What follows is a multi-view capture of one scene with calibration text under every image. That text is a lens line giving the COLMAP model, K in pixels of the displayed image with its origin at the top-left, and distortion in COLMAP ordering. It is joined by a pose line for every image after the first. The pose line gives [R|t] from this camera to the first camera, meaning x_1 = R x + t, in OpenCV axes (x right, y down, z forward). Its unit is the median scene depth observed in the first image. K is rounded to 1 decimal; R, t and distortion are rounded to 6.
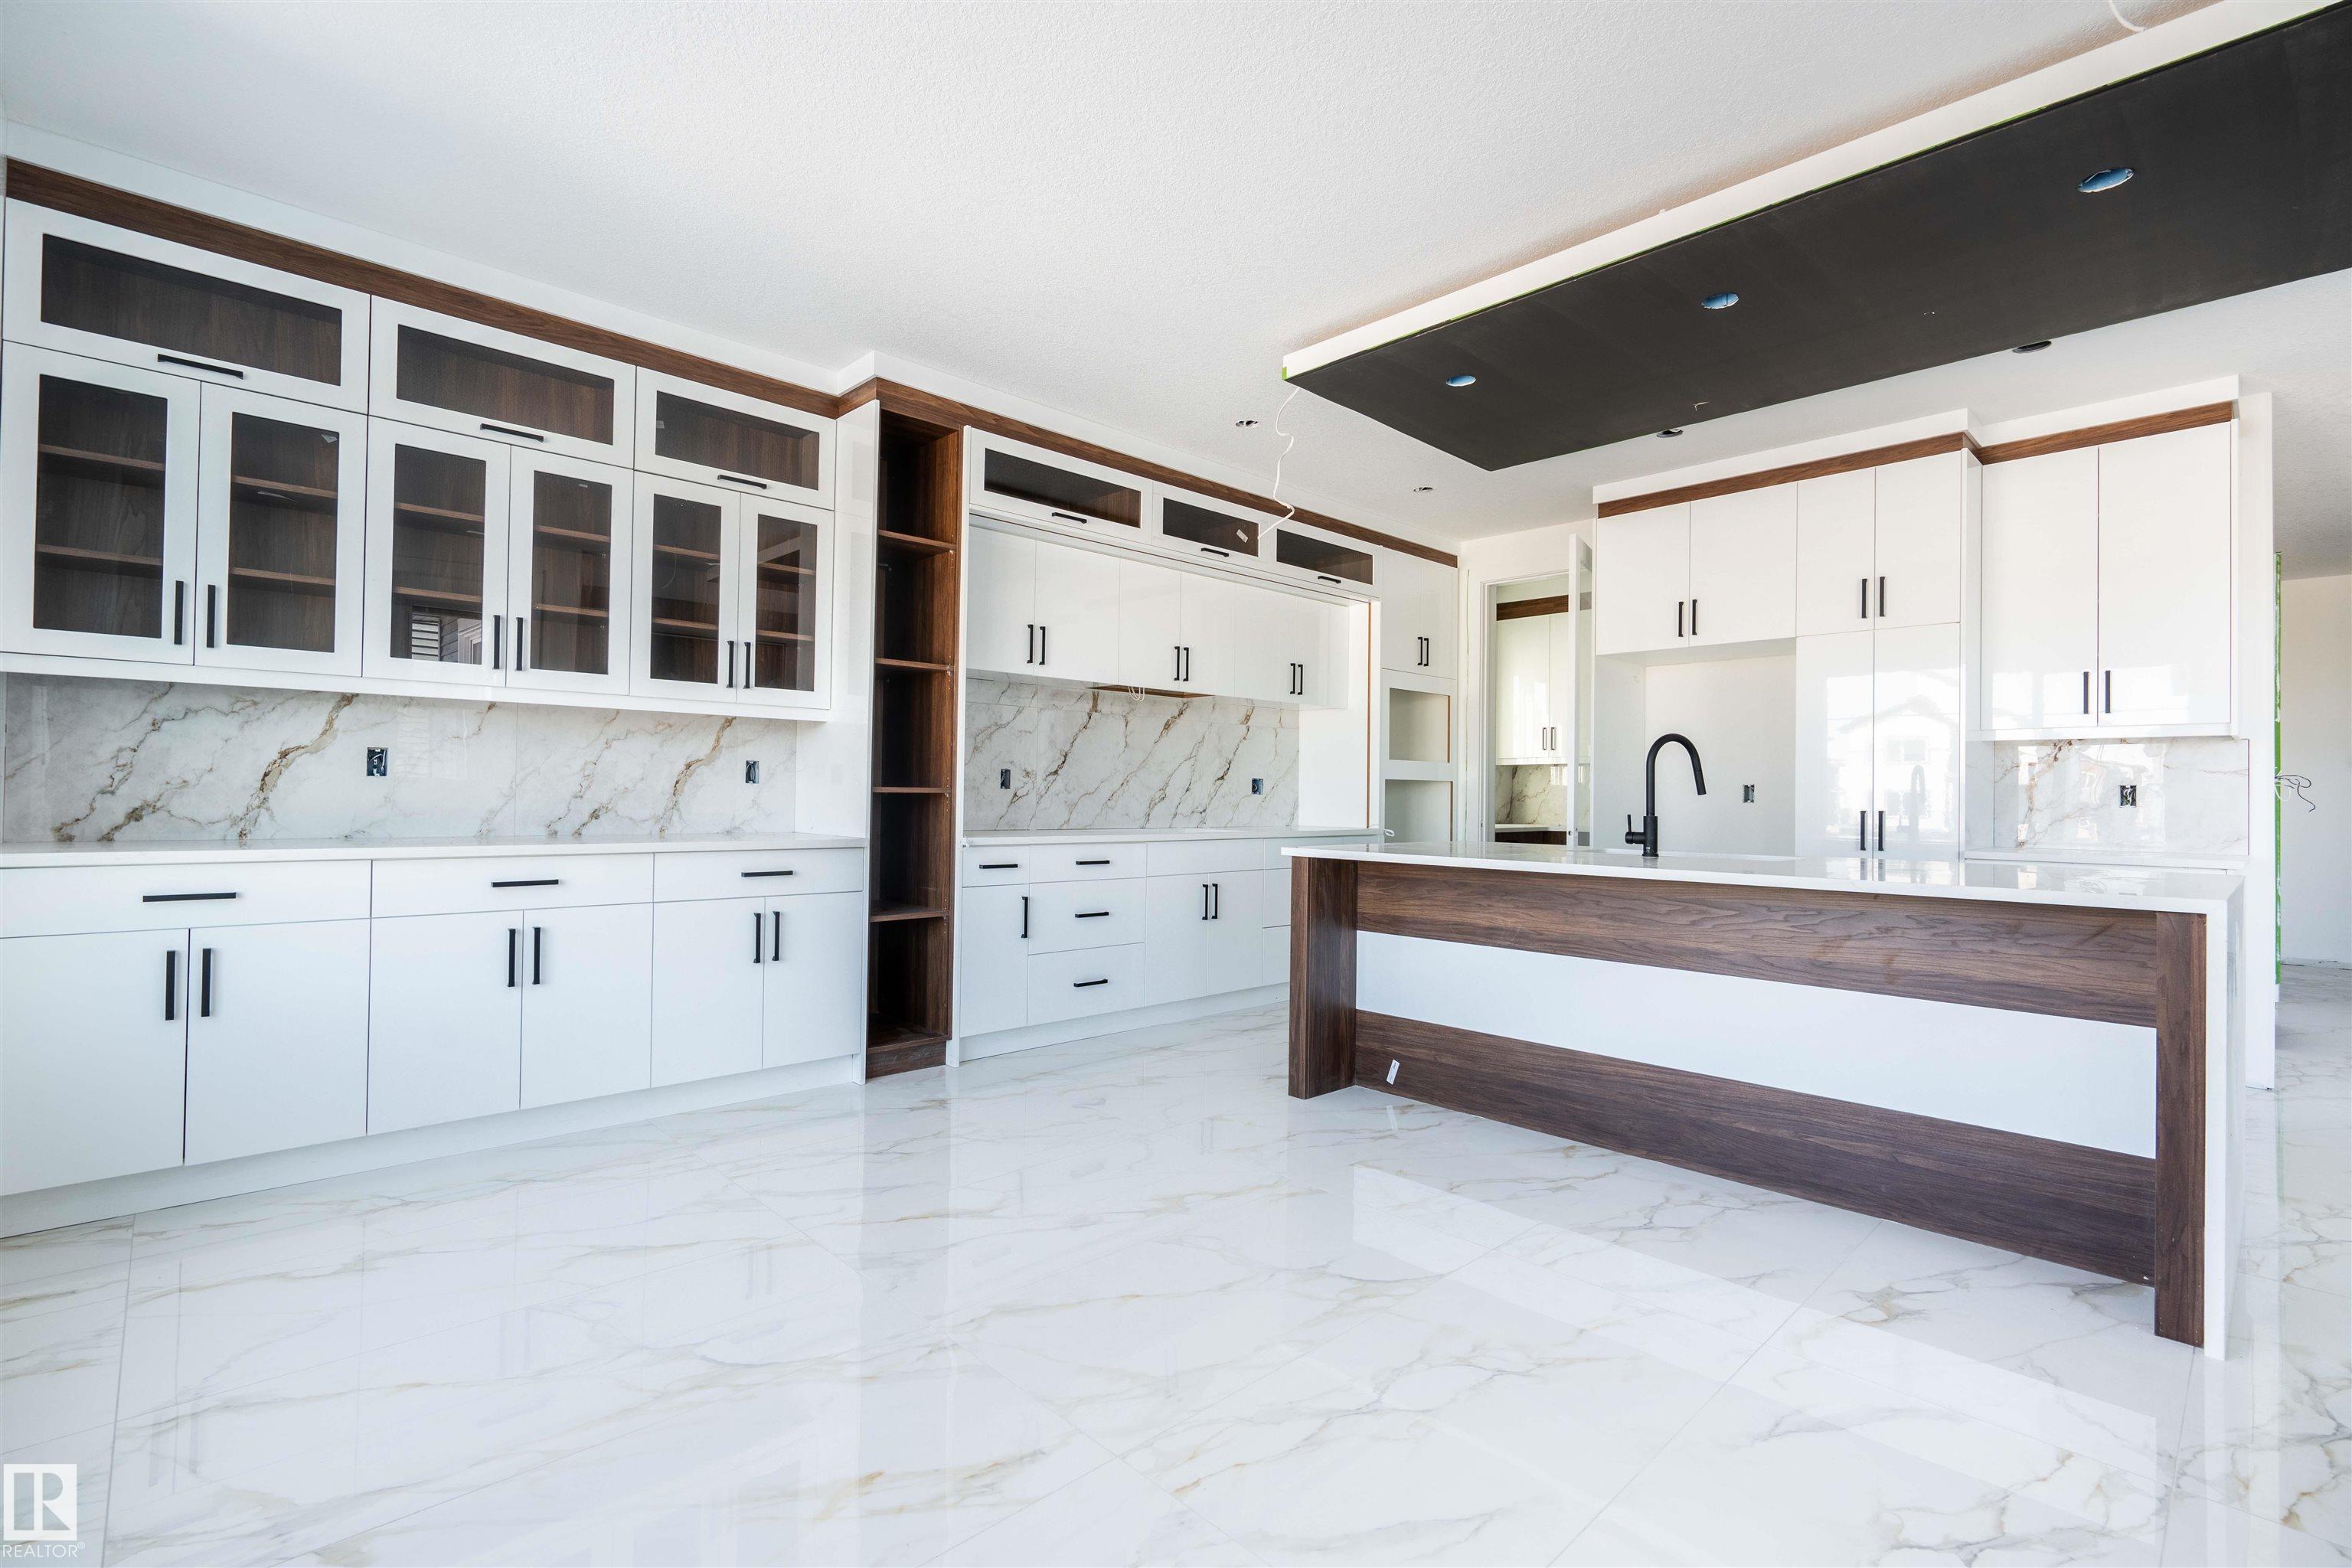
lens RADIAL K [[1079.5, 0, 1190.3], [0, 1079.5, 790.1], [0, 0, 1]] dist [0.004437, 0.000556]
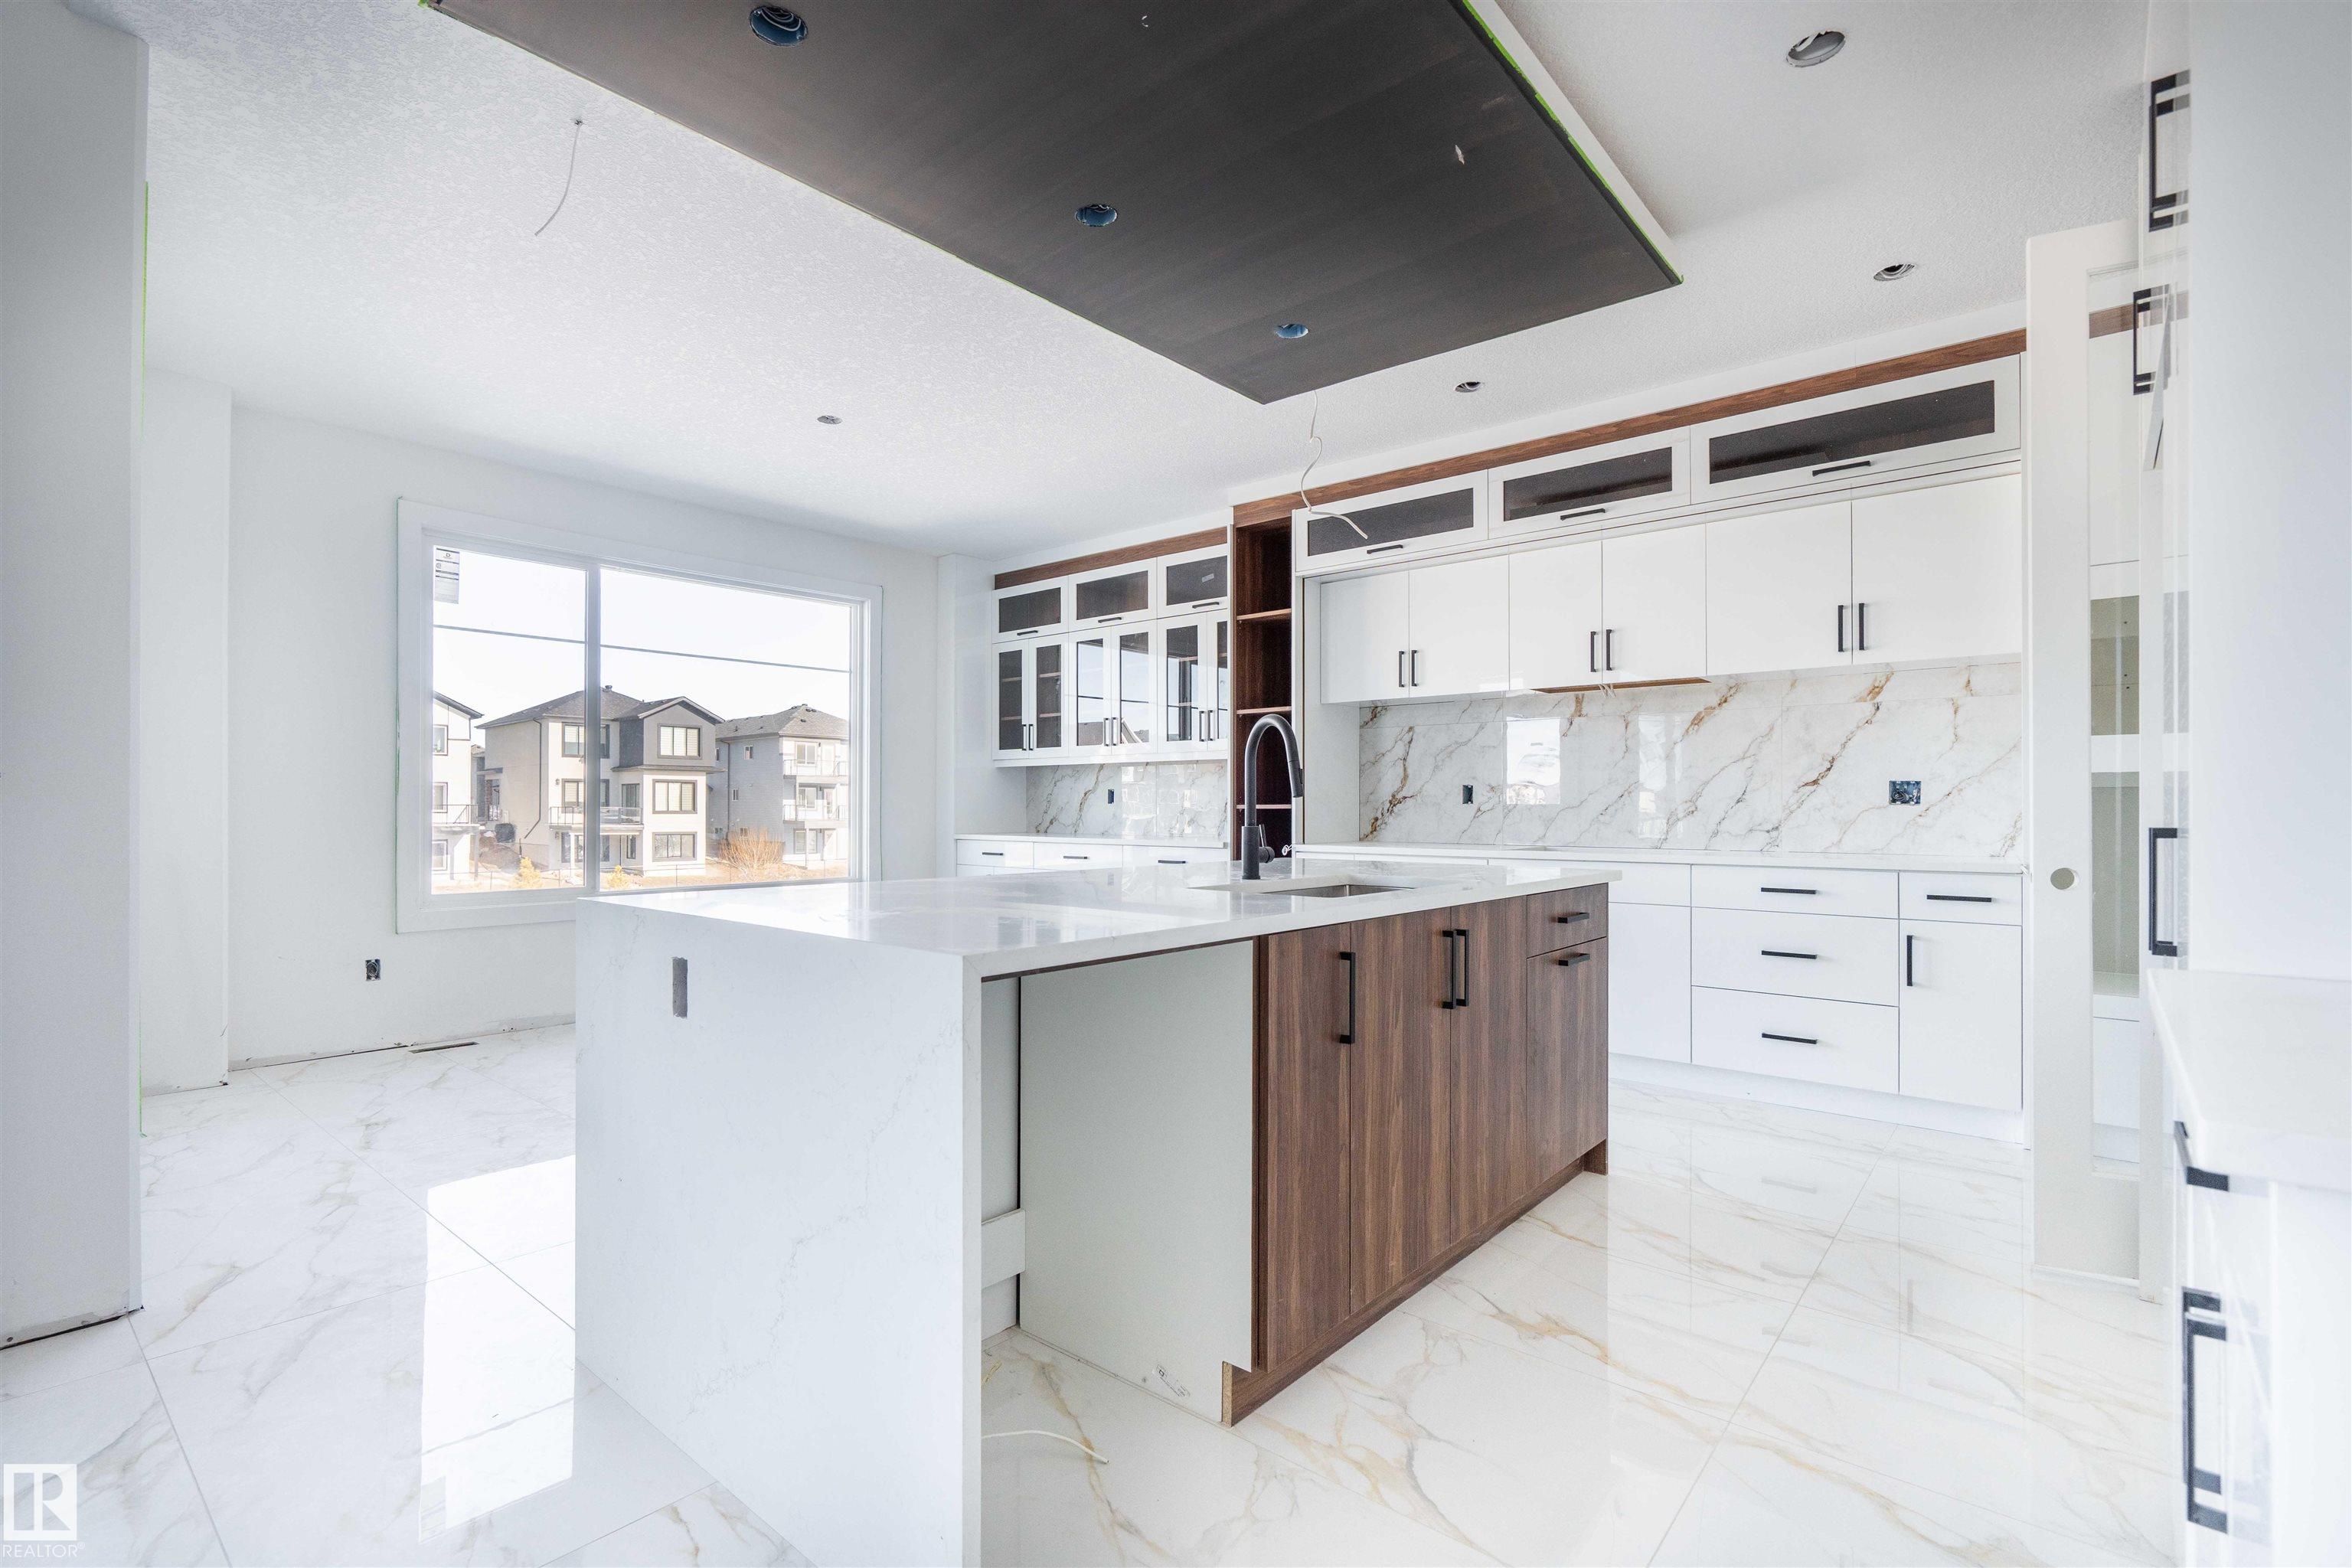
lens RADIAL K [[1079.5, 0, 1190.6], [0, 1079.5, 794.4], [0, 0, 1]] dist [0.004437, 0.000556]
pose [[0.104665, -0.028259, -0.994106, 0.837472], [0.003130, 0.999601, -0.028086, 0.018151], [0.994503, -0.000171, 0.104712, 0.631009]]
